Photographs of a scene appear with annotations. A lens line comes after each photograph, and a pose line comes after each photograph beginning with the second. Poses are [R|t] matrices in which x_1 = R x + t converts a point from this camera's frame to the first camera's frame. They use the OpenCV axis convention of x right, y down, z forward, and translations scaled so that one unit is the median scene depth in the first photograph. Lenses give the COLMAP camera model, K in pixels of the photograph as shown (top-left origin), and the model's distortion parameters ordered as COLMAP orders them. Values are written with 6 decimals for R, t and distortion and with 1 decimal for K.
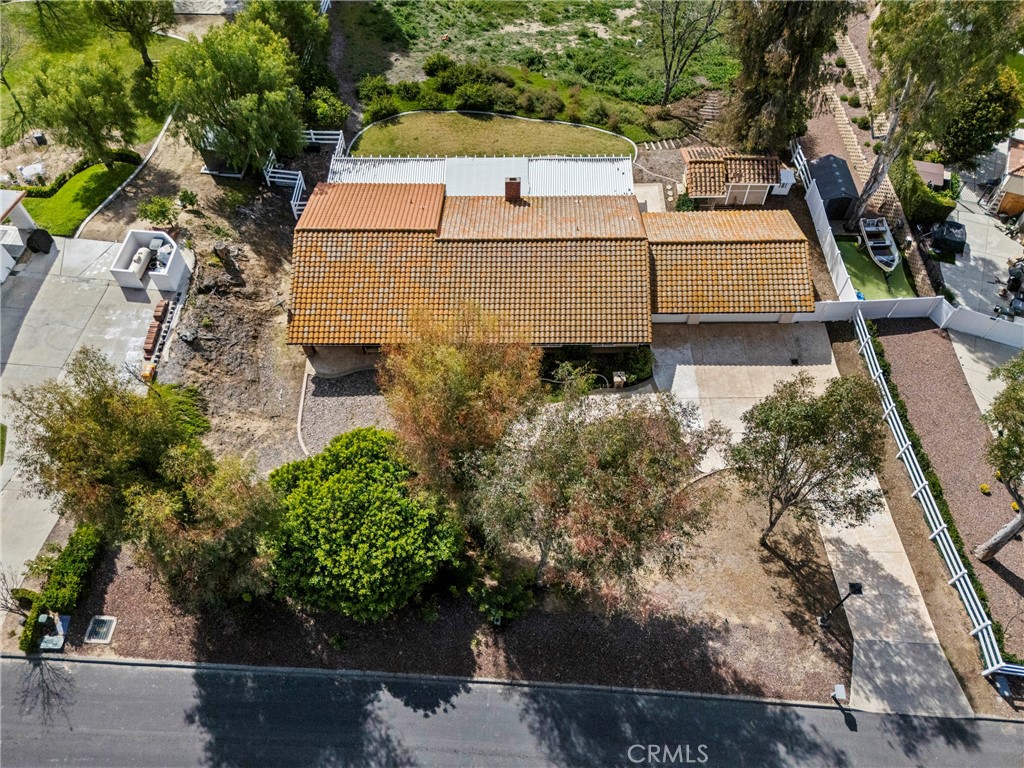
lens RADIAL K [[760.5, 0, 513.5], [0, 760.5, 376.7], [0, 0, 1]] dist [0.070230, -0.049526]
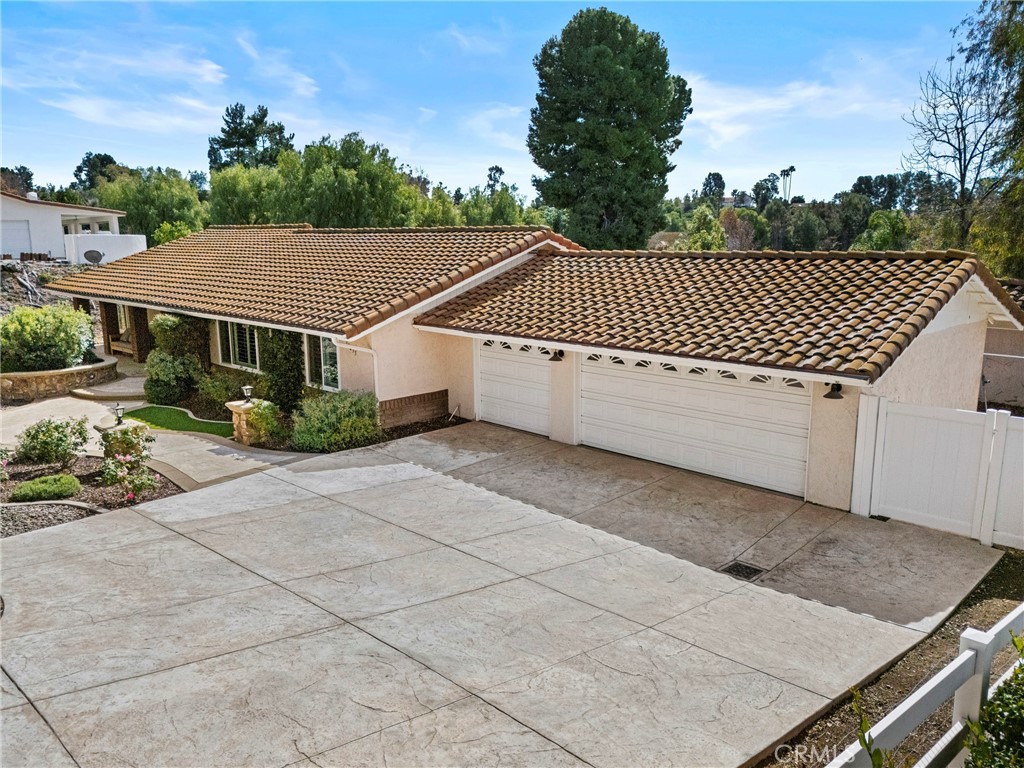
lens RADIAL K [[763.9, 0, 515.8], [0, 763.9, 385.9], [0, 0, 1]] dist [0.081719, -0.079632]
pose [[0.713474, 0.143312, -0.685869, 0.487895], [-0.581106, 0.667951, -0.464927, 0.092230], [0.391497, 0.730276, 0.559845, 0.846441]]
